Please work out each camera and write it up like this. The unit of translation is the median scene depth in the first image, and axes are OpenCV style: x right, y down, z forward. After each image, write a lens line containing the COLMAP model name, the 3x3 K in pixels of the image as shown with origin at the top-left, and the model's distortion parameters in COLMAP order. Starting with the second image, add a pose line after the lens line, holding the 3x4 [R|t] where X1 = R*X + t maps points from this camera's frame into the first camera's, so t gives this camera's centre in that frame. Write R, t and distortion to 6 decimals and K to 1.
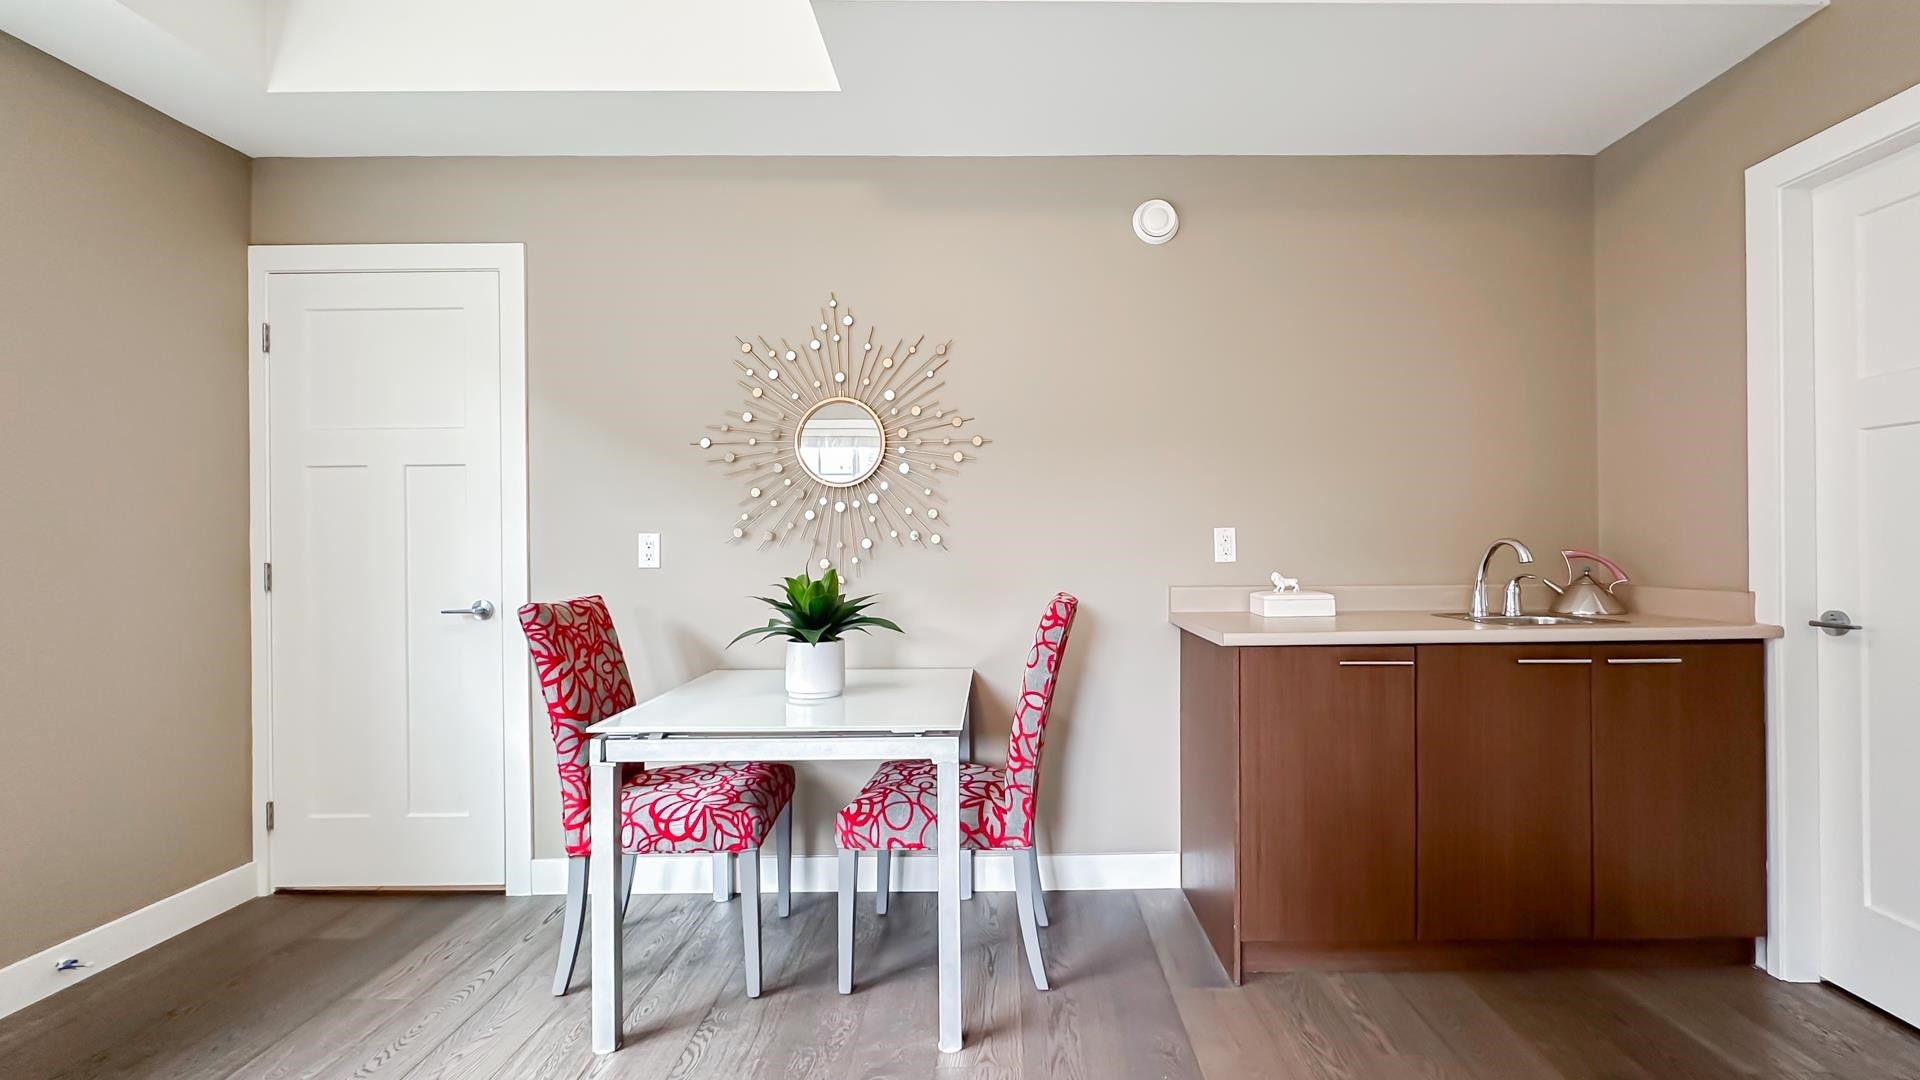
lens RADIAL K [[801.4, 0, 975.2], [0, 801.4, 542.7], [0, 0, 1]] dist [-0.002165, 0.000335]
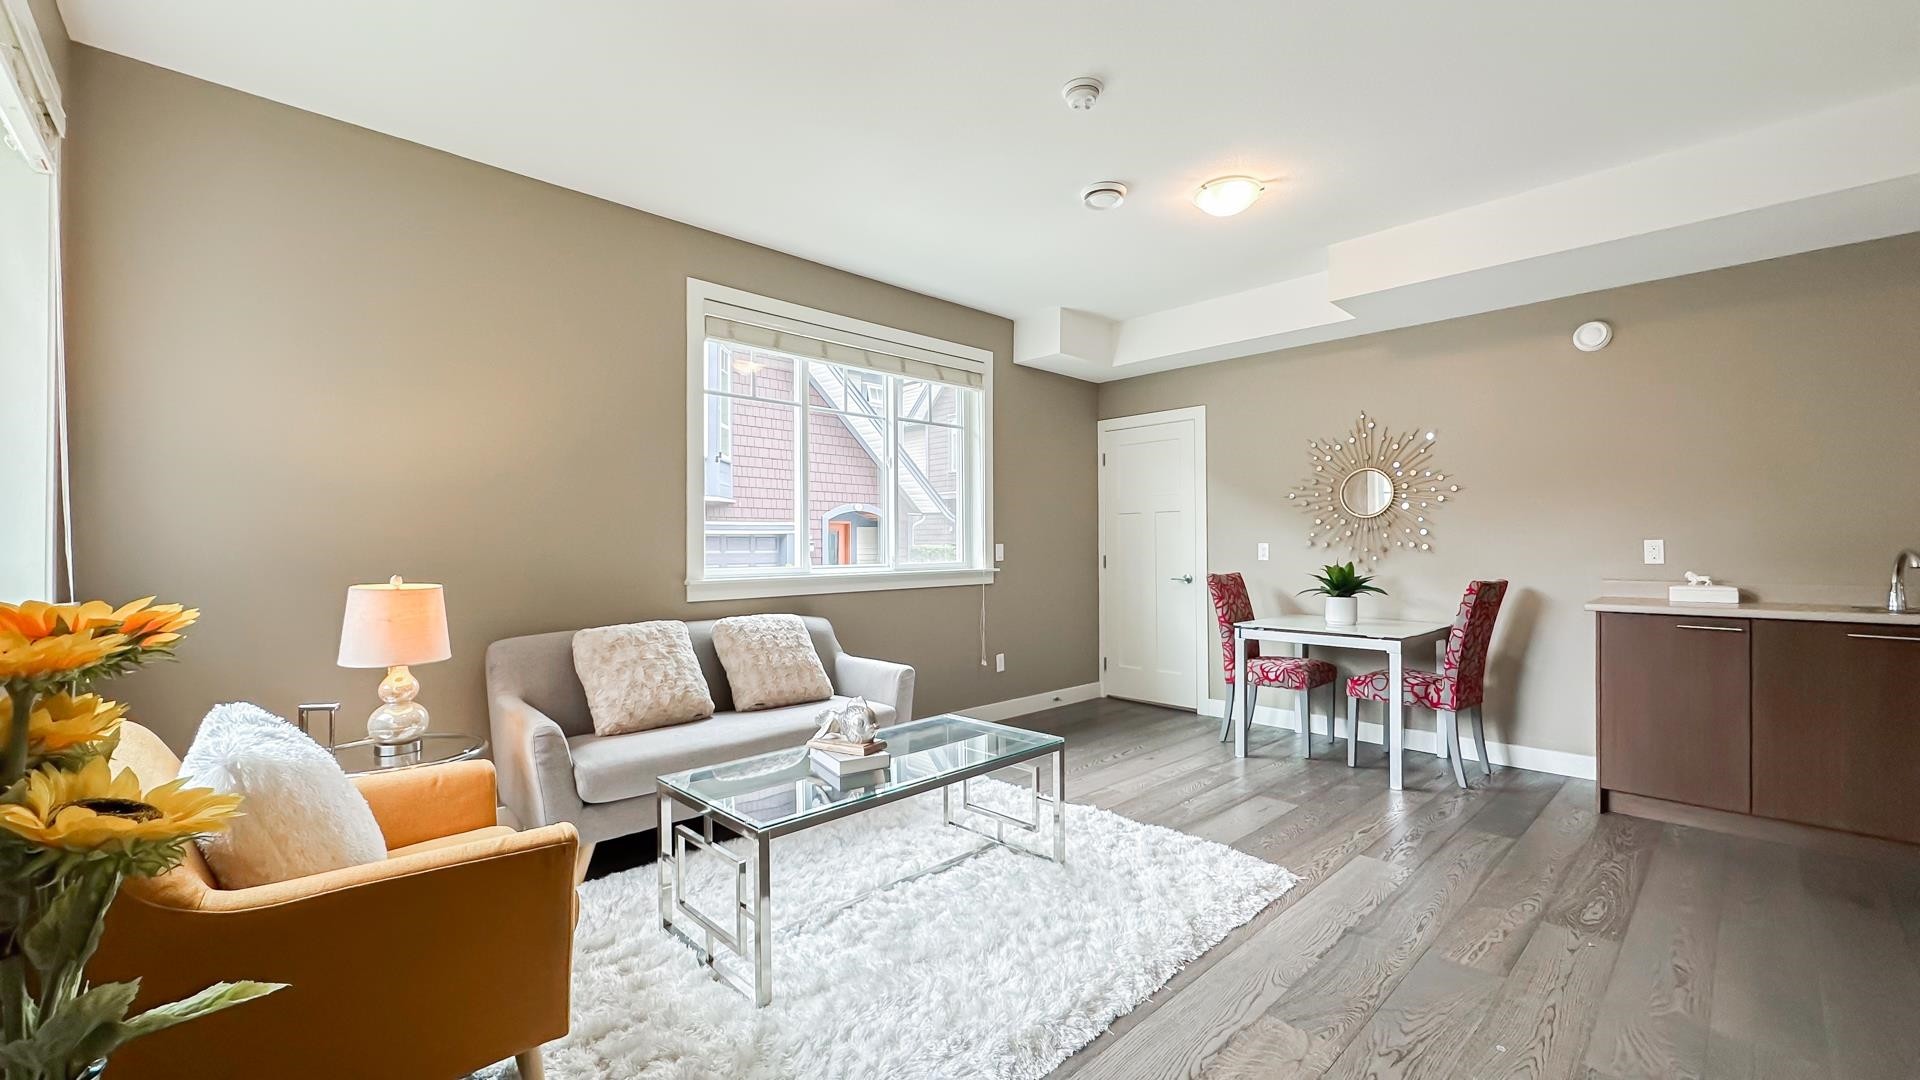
lens RADIAL K [[801.4, 0, 975.2], [0, 801.4, 542.7], [0, 0, 1]] dist [-0.002165, 0.000335]
pose [[0.724639, 0.001913, -0.689126, 0.474856], [-0.003486, 0.999994, -0.000889, -0.009183], [0.689119, 0.003047, 0.724641, -0.995706]]
